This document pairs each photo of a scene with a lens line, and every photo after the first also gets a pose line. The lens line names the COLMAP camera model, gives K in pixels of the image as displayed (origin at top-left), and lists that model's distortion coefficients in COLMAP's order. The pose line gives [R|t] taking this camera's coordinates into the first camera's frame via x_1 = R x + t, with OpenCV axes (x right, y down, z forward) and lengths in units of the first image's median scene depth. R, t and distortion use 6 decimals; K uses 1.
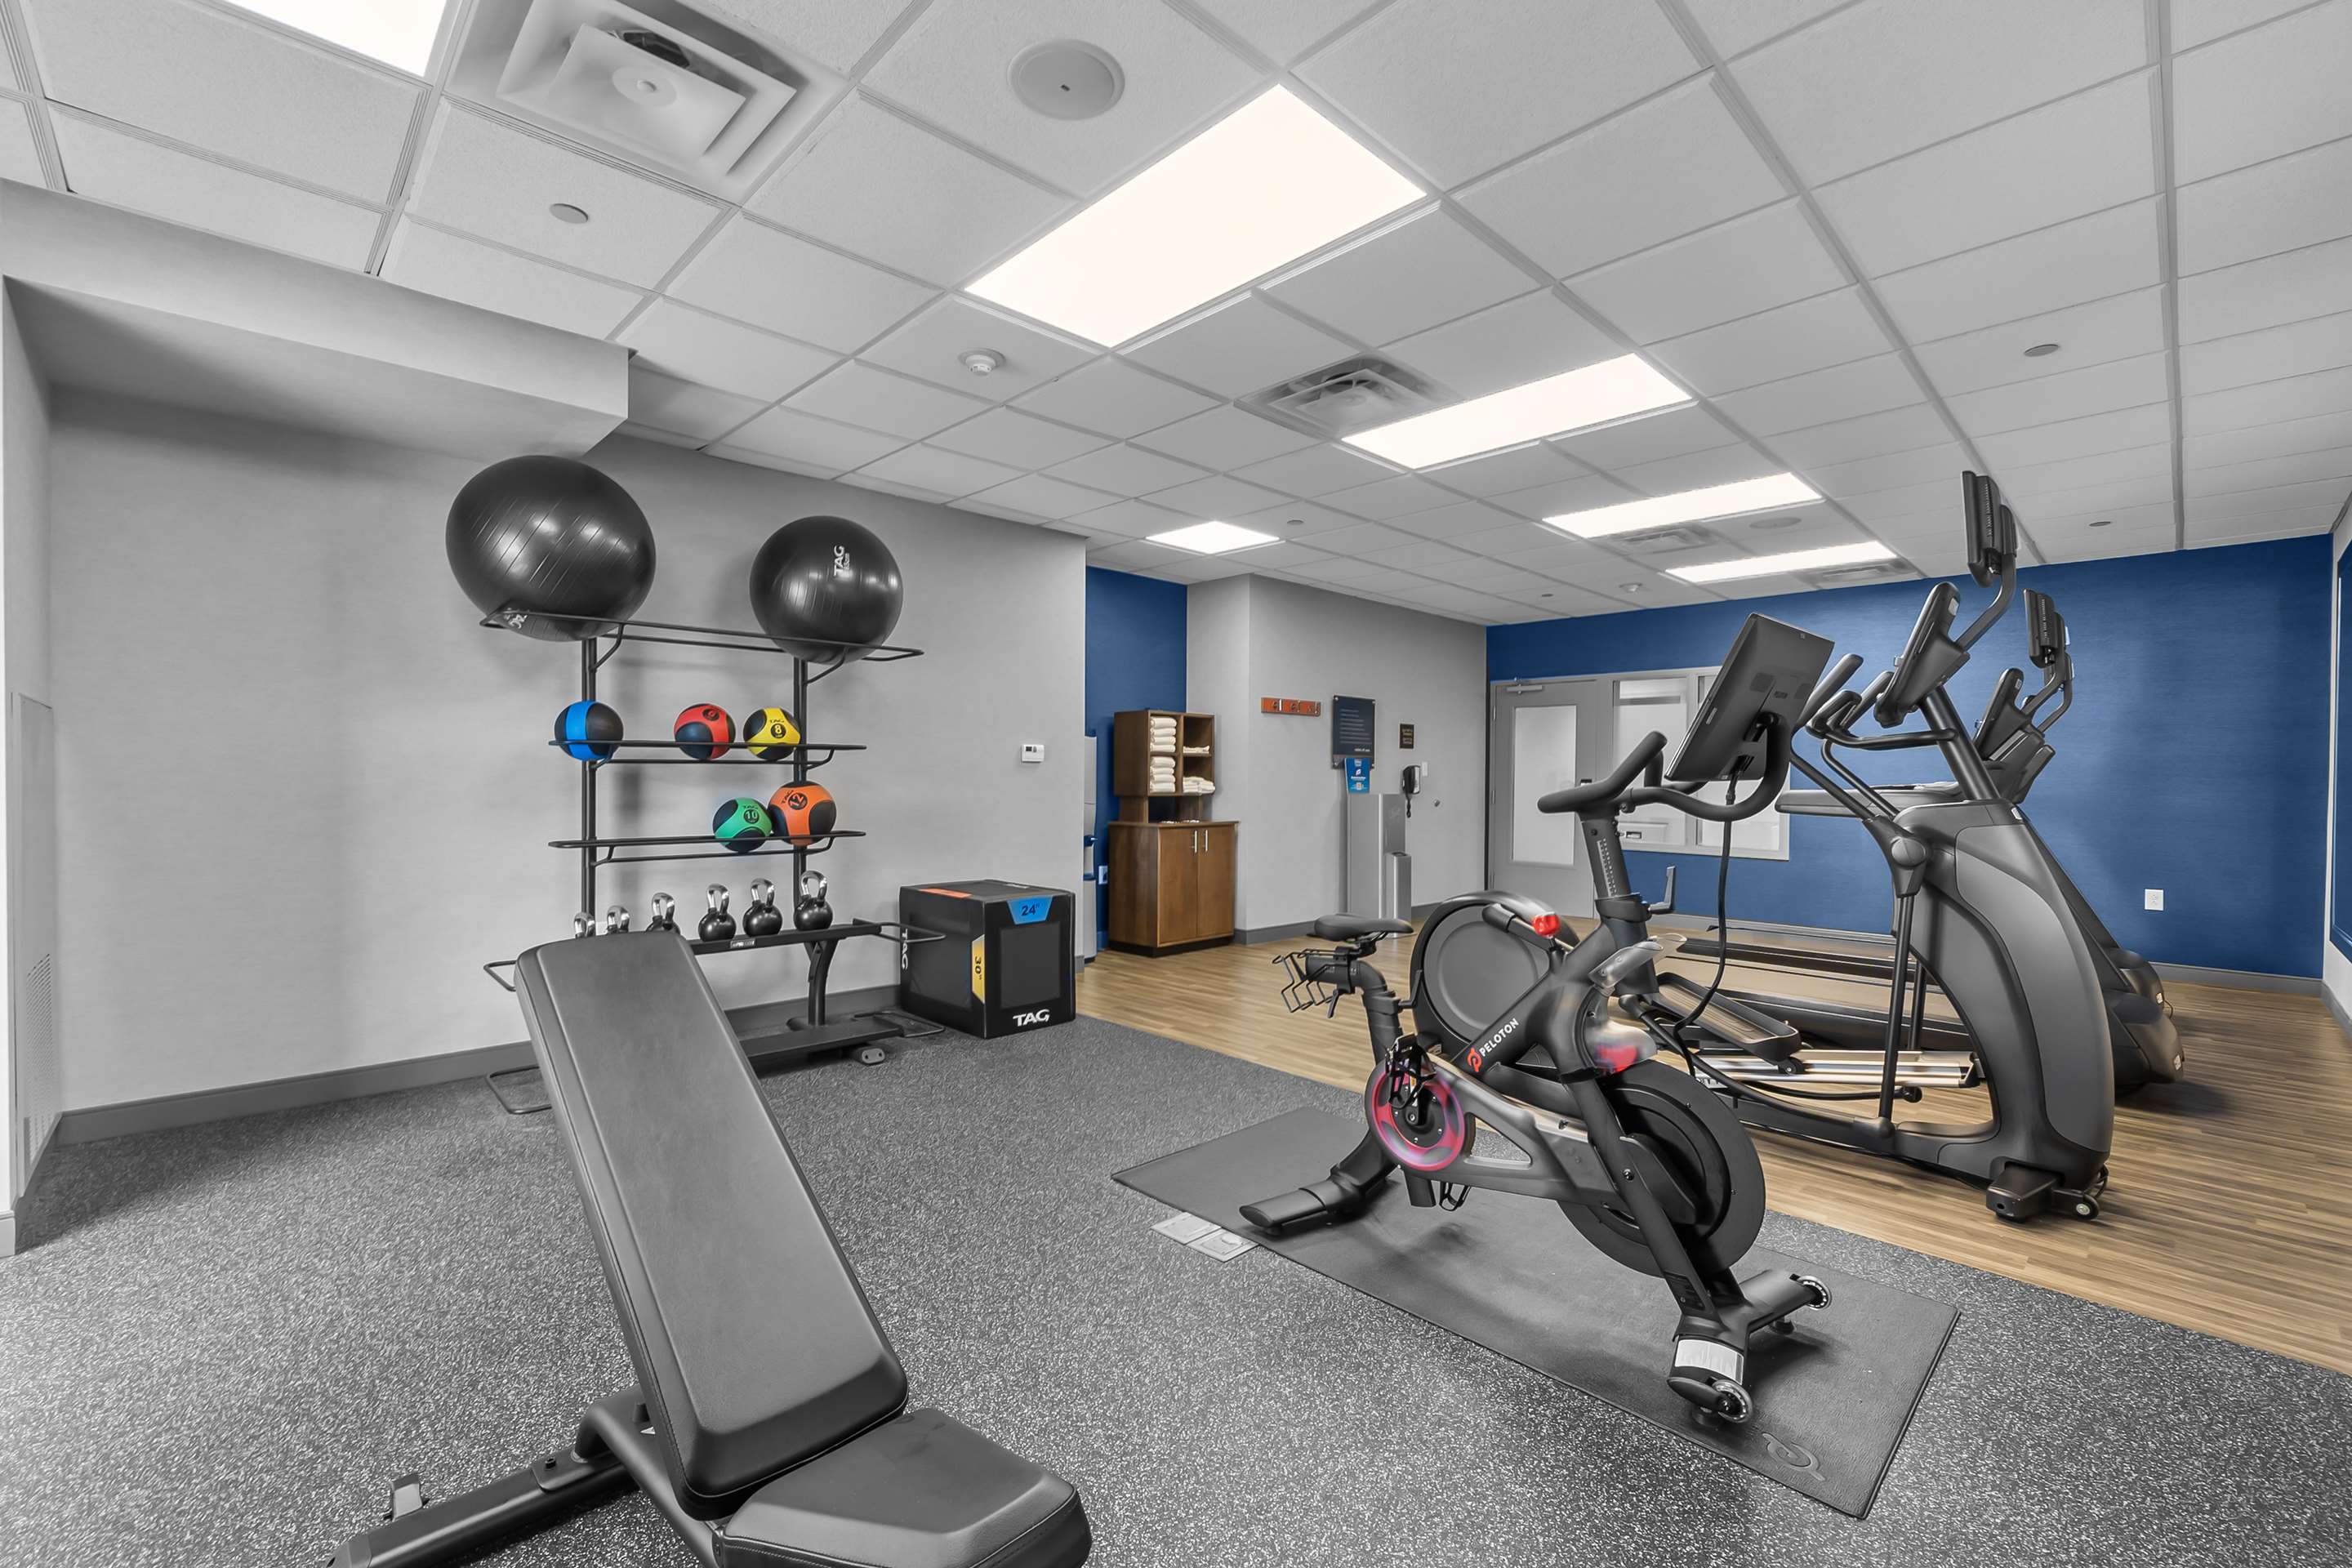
lens RADIAL K [[1035.7, 0, 1172.4], [0, 1035.7, 774.8], [0, 0, 1]] dist [-0.008242, 0.001174]
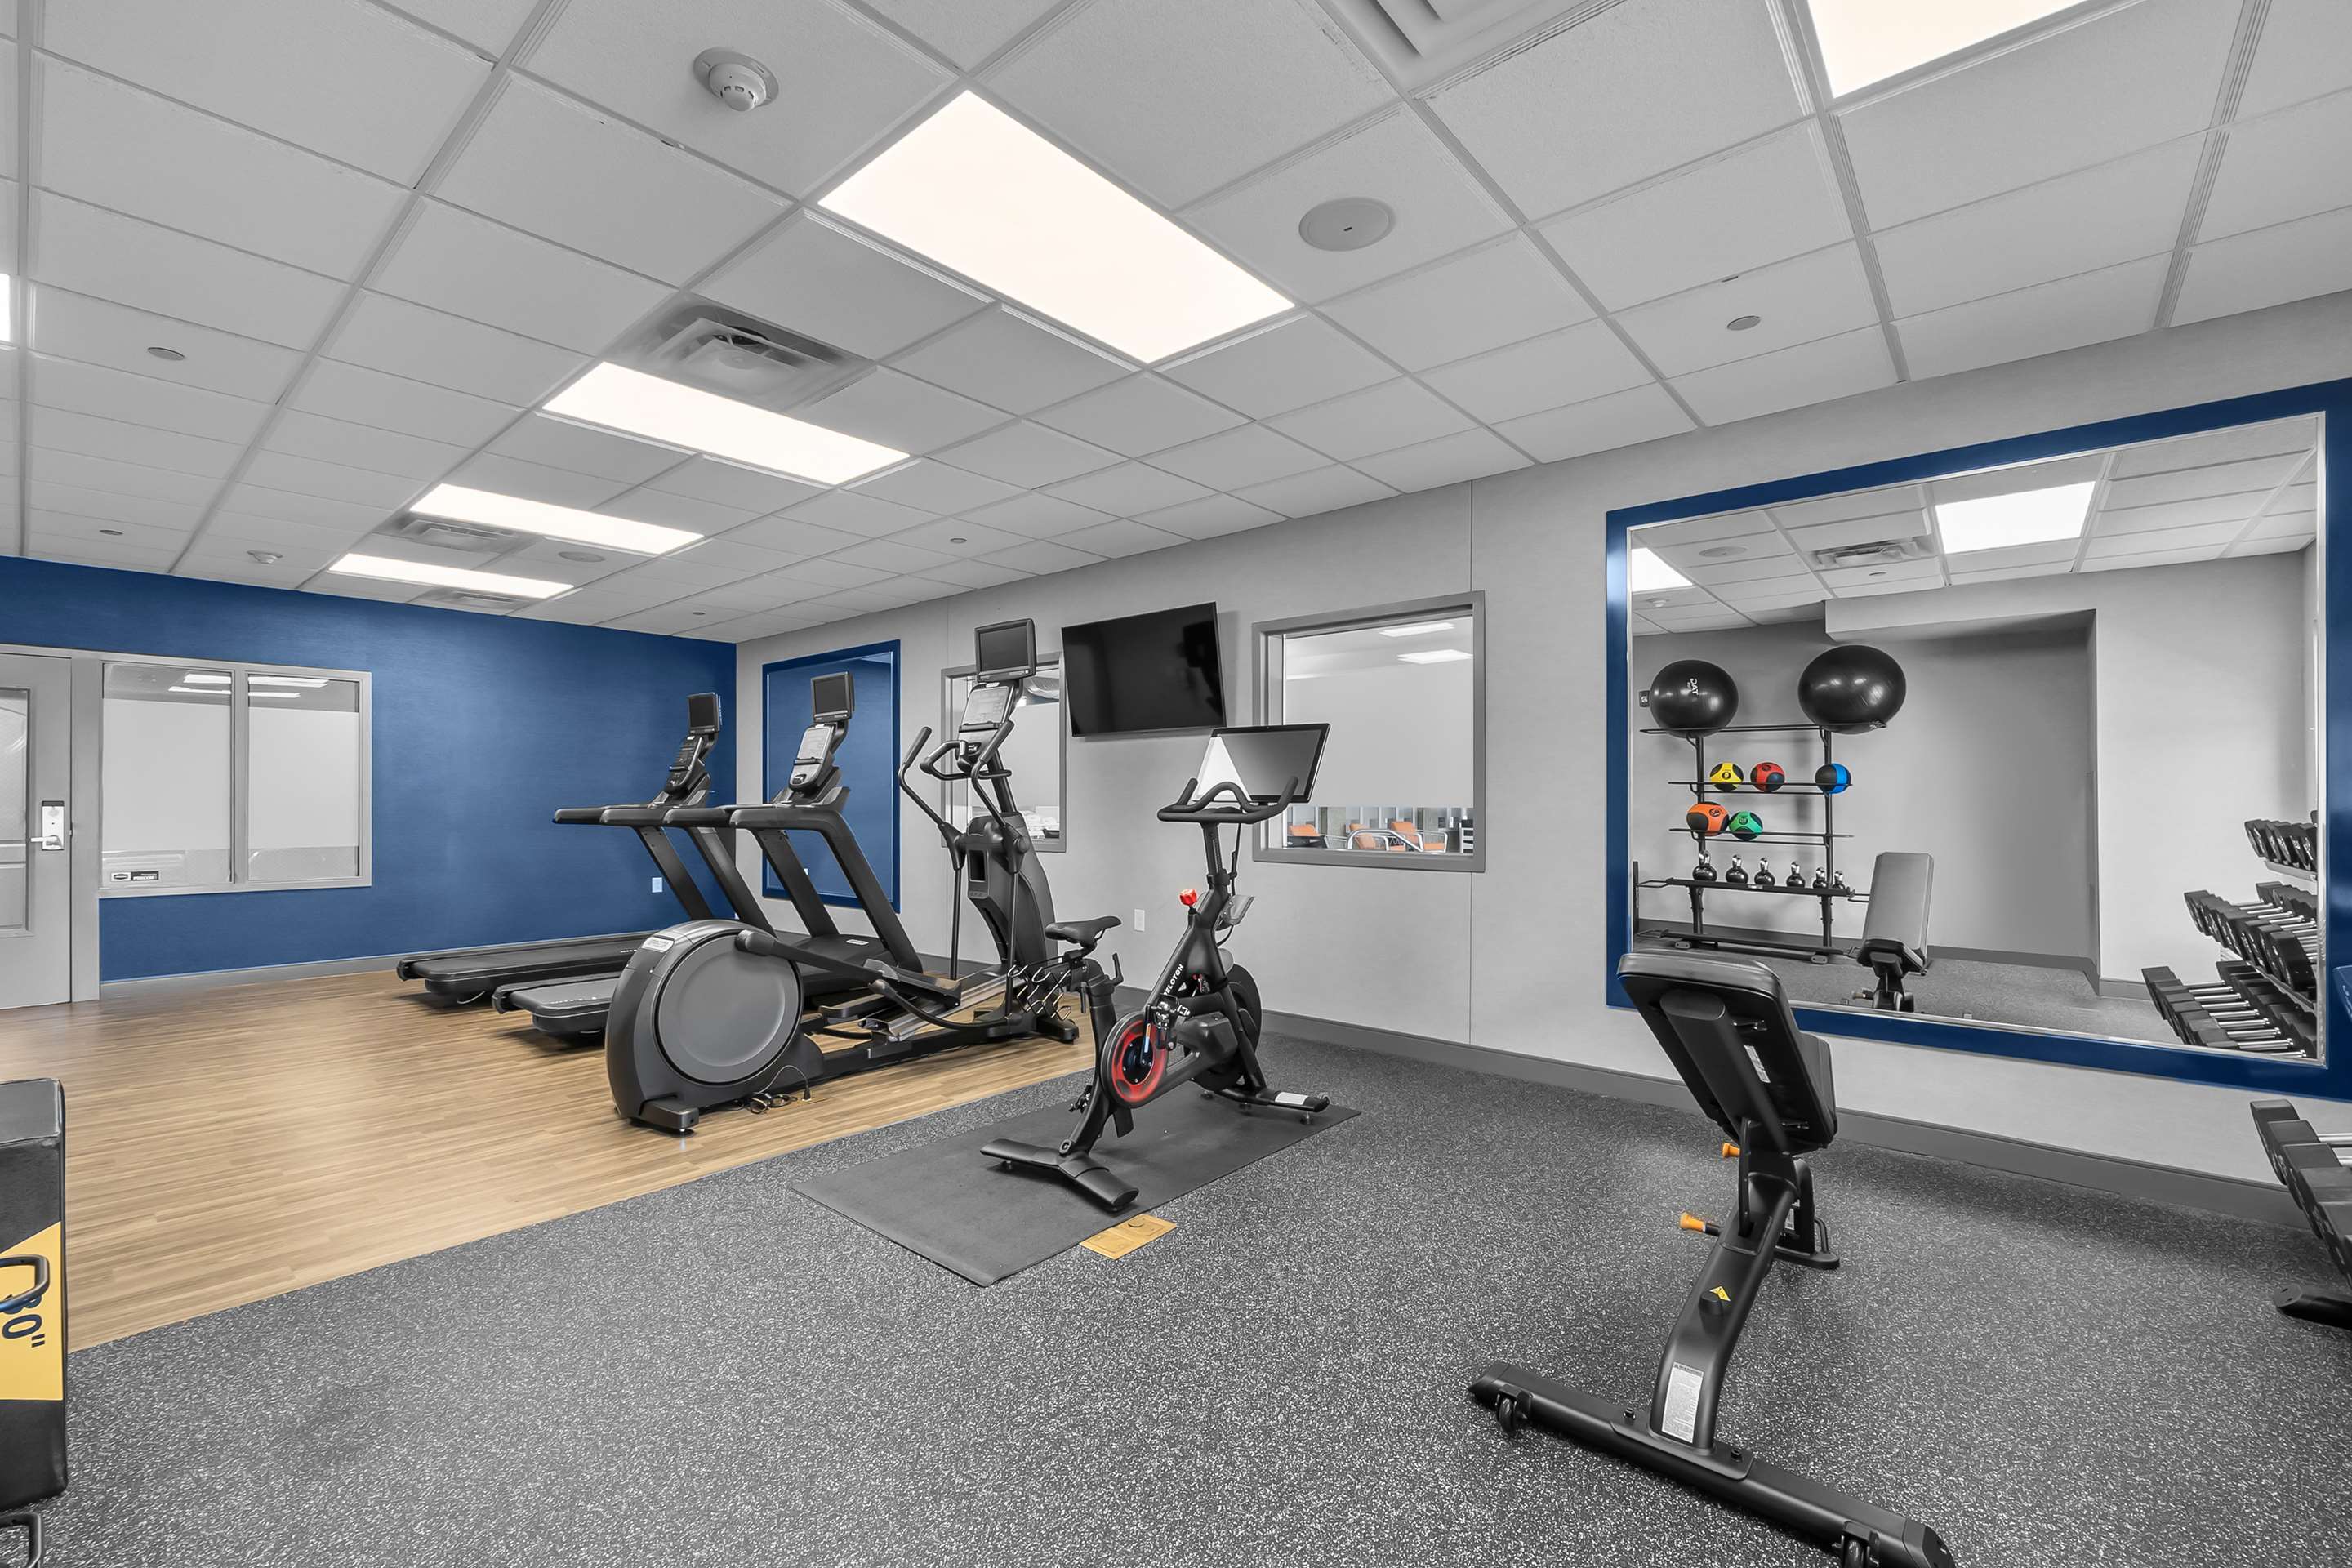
lens RADIAL K [[1035.7, 0, 1113.9], [0, 1035.7, 794.9], [0, 0, 1]] dist [-0.008242, 0.001174]
pose [[-0.092317, -0.004441, 0.995720, -0.780135], [0.001738, 0.999988, 0.004621, -0.007876], [-0.995728, 0.002157, -0.092308, 0.847439]]
